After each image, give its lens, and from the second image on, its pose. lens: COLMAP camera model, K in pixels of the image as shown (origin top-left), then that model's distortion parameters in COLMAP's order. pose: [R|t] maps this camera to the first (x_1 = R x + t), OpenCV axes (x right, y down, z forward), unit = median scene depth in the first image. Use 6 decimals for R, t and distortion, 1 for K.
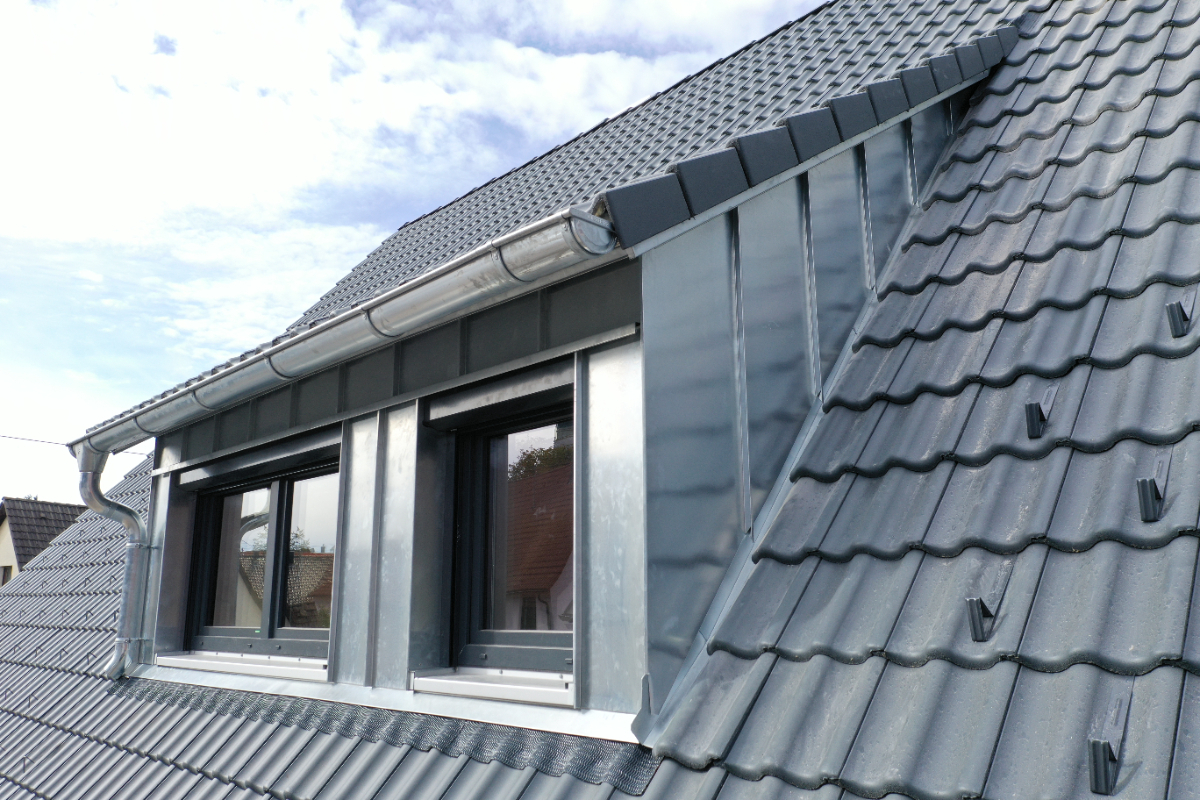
lens RADIAL K [[949.8, 0, 600.0], [0, 949.8, 400.0], [0, 0, 1]] dist [0.001600, 0.000735]
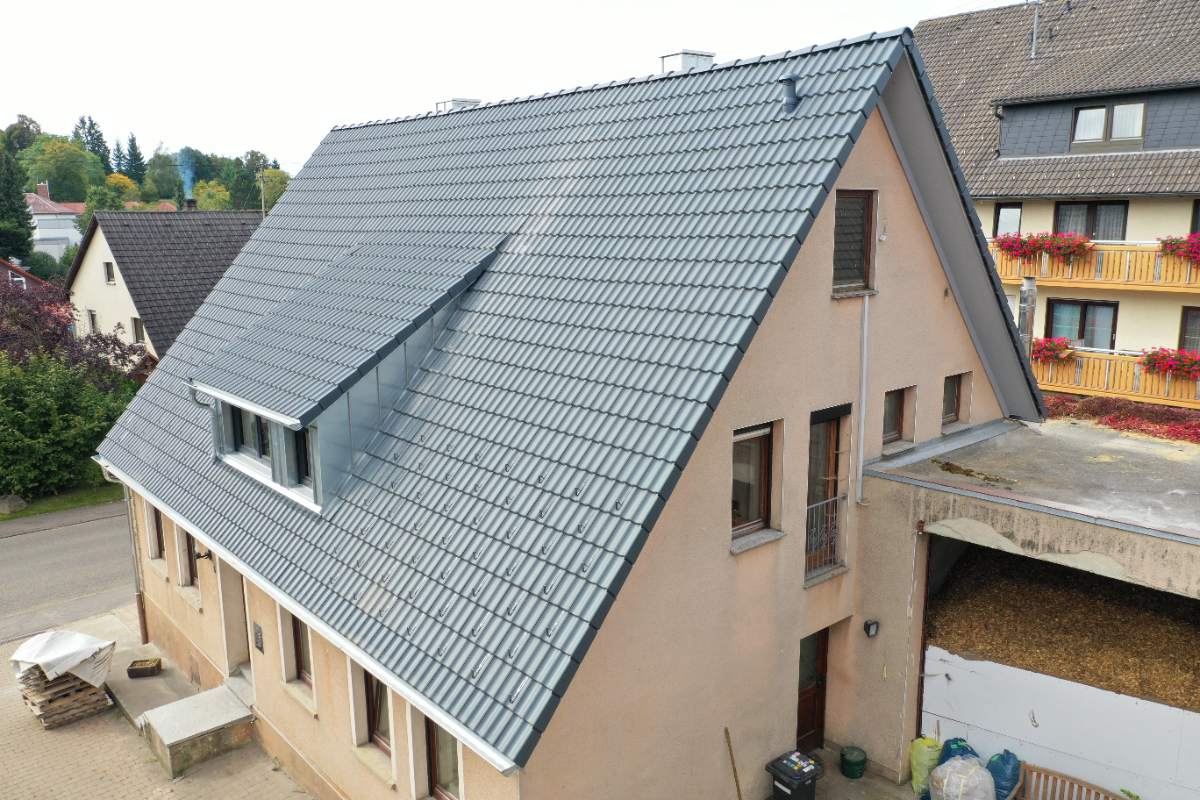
lens RADIAL K [[949.8, 0, 600.0], [0, 949.8, 400.0], [0, 0, 1]] dist [0.001600, 0.000735]
pose [[0.998468, 0.001850, -0.055306, 0.870027], [0.021366, 0.909052, 0.416135, -1.098825], [0.051045, -0.416679, 0.907619, -1.581764]]
